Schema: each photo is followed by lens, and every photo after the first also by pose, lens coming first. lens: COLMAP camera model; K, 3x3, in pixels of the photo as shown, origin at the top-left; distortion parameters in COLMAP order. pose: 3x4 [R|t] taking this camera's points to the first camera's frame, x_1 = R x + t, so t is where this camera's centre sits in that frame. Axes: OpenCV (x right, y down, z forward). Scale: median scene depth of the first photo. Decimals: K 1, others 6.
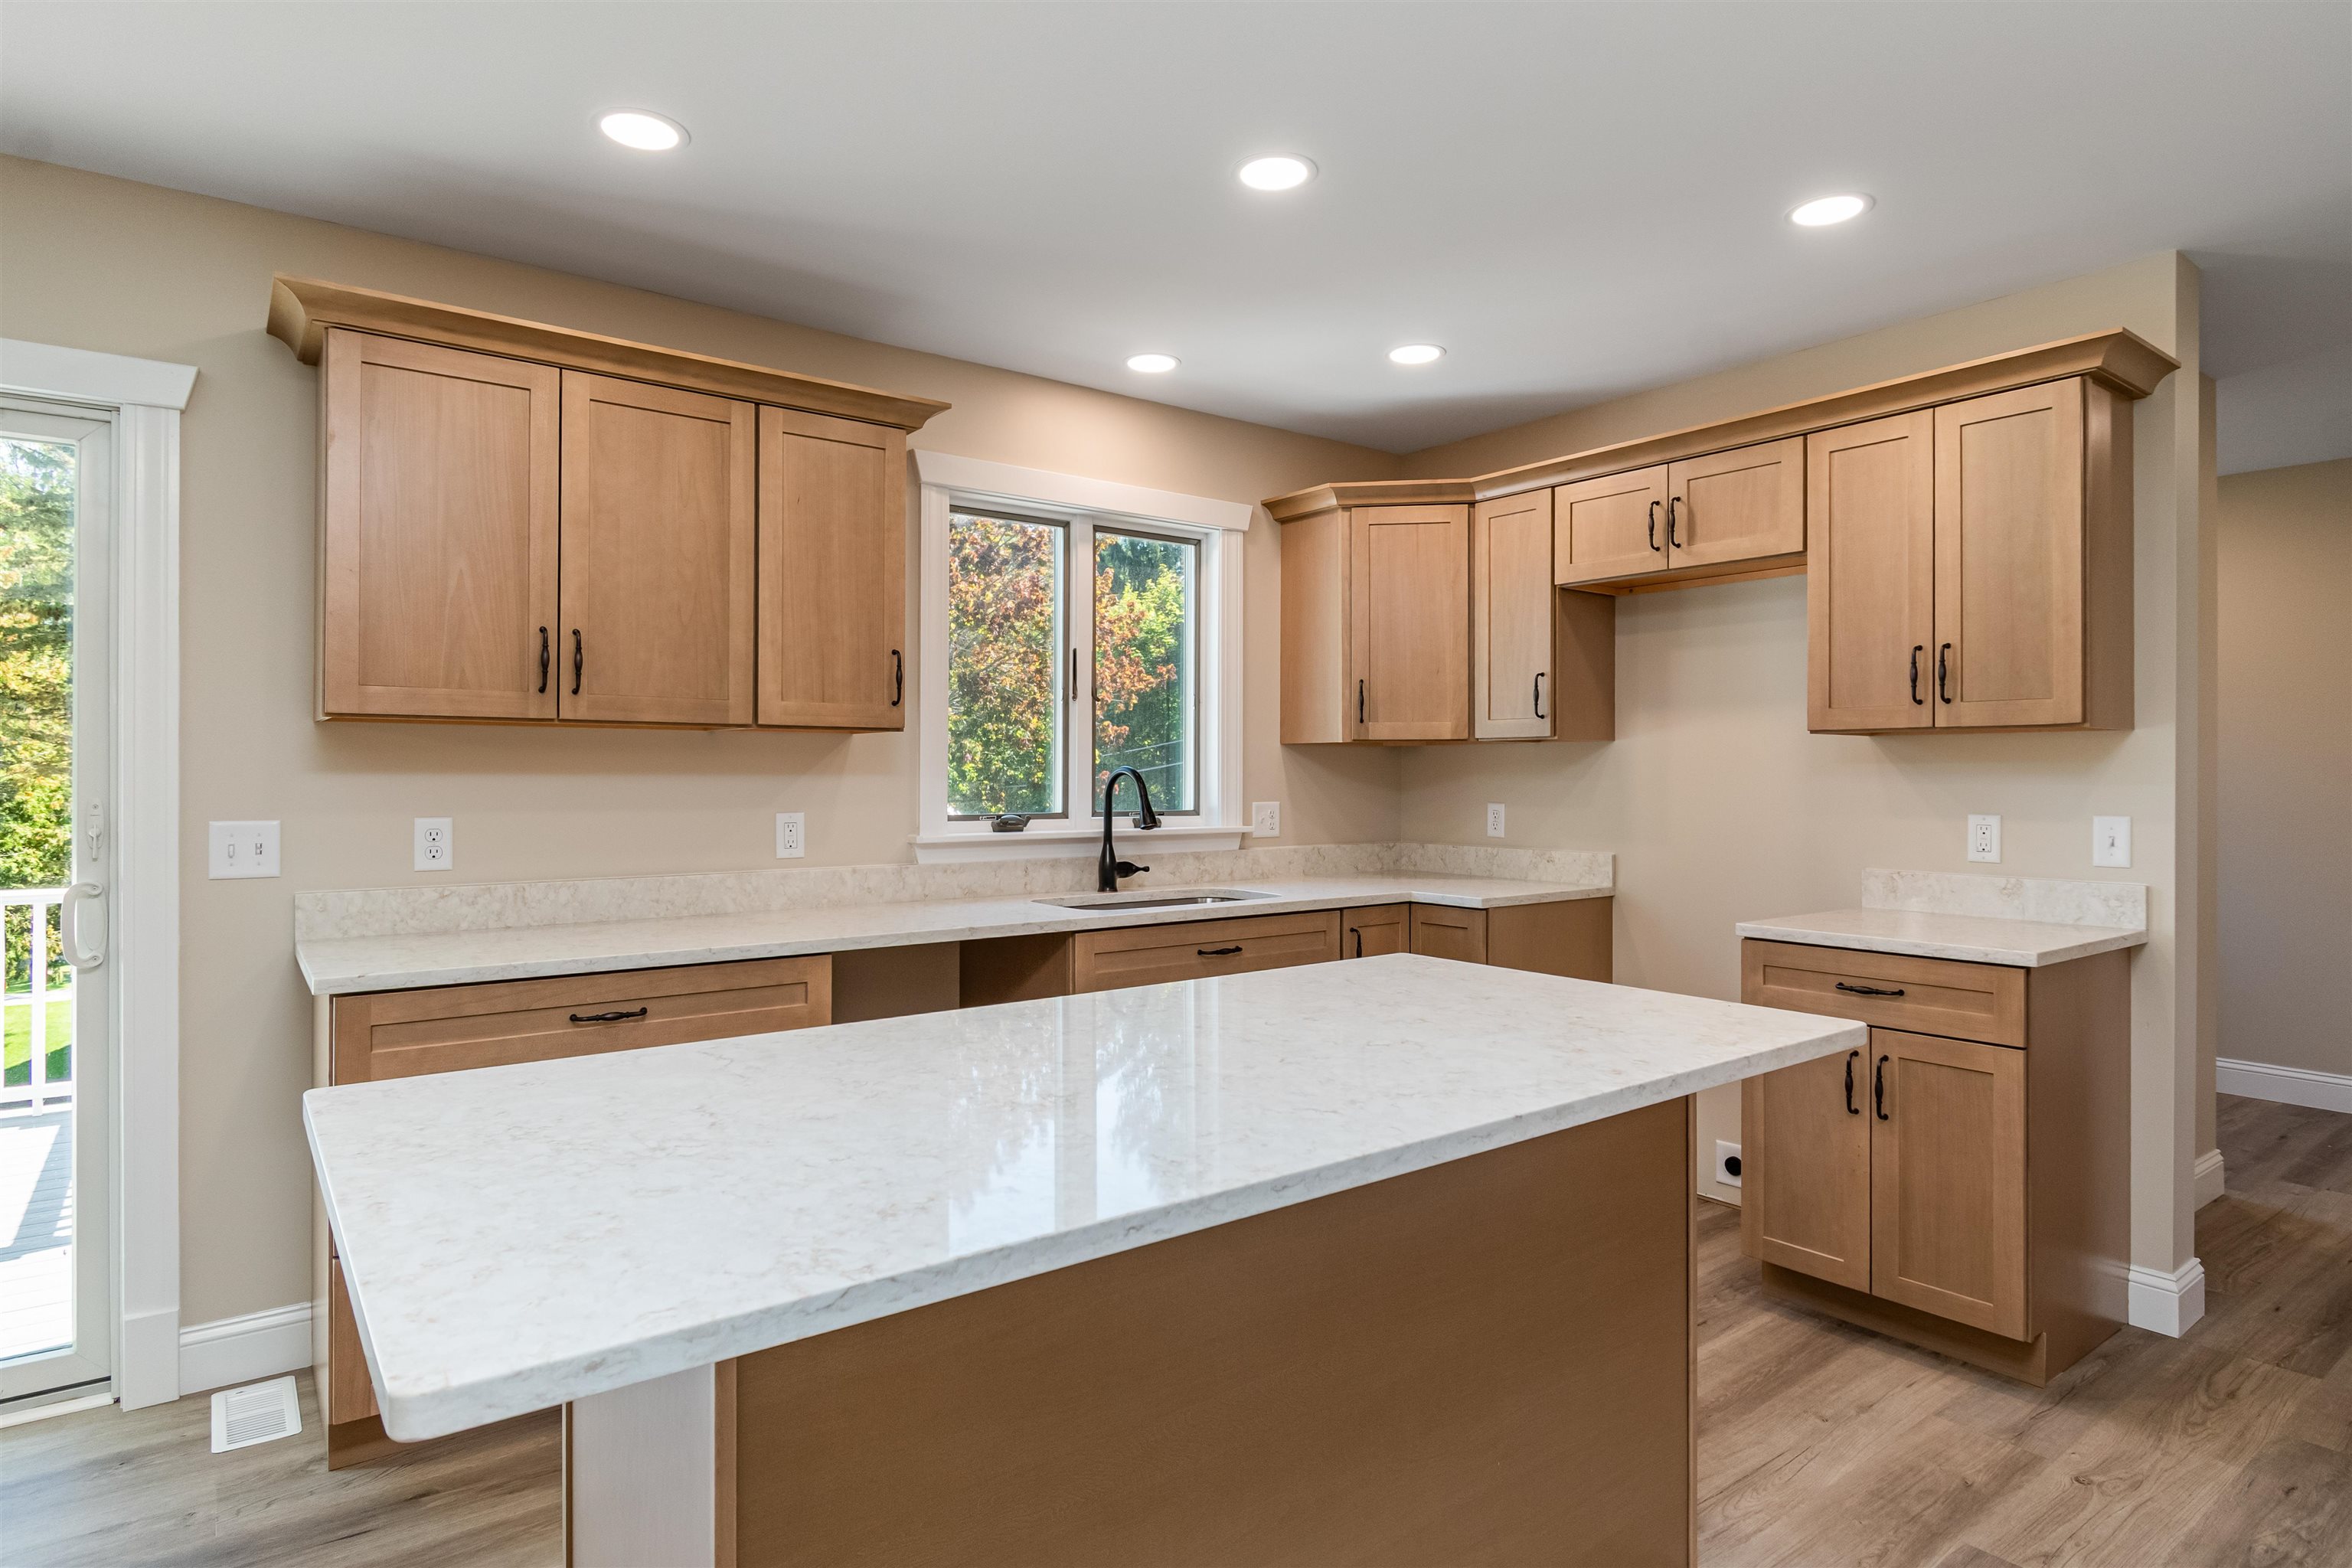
lens RADIAL K [[1275.4, 0, 1177.7], [0, 1275.4, 775.2], [0, 0, 1]] dist [0.000882, -0.001305]
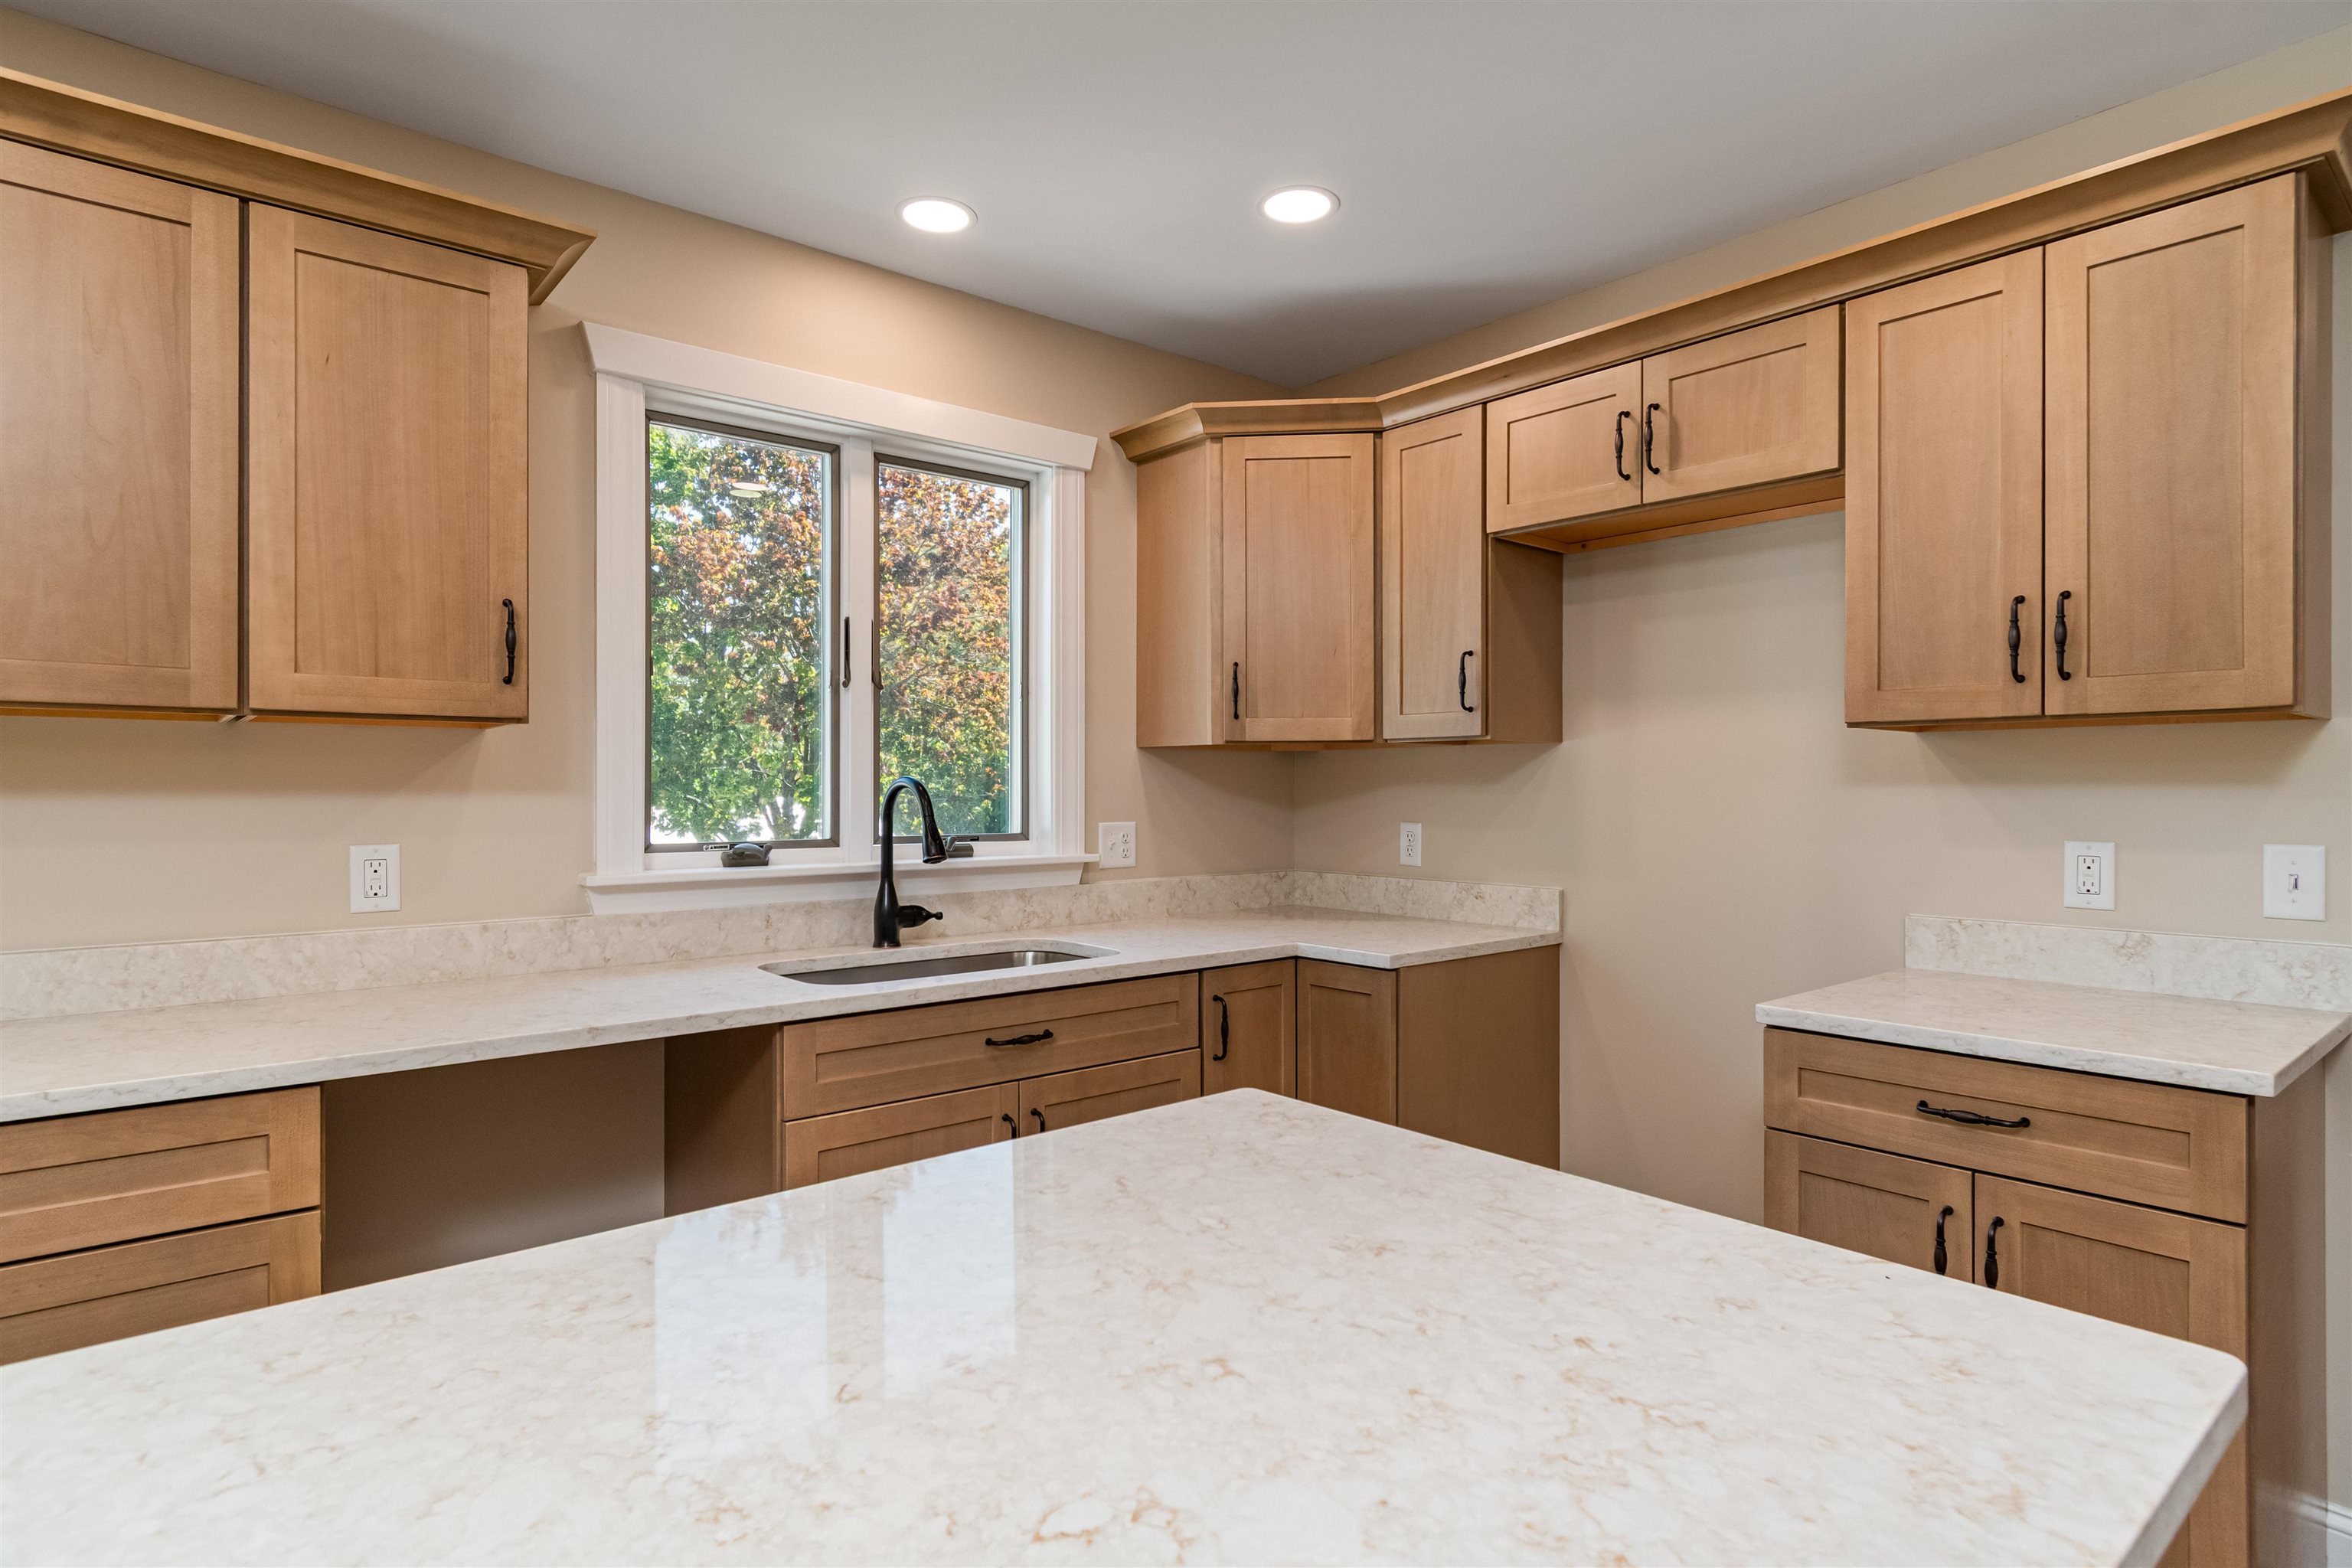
lens RADIAL K [[1229.2, 0, 1173.6], [0, 1229.2, 791.0], [0, 0, 1]] dist [0.002222, 0.002936]
pose [[0.998782, -0.002048, 0.049290, 0.086587], [0.001912, 0.999994, 0.002807, -0.000196], [-0.049295, -0.002709, 0.998781, 0.327275]]
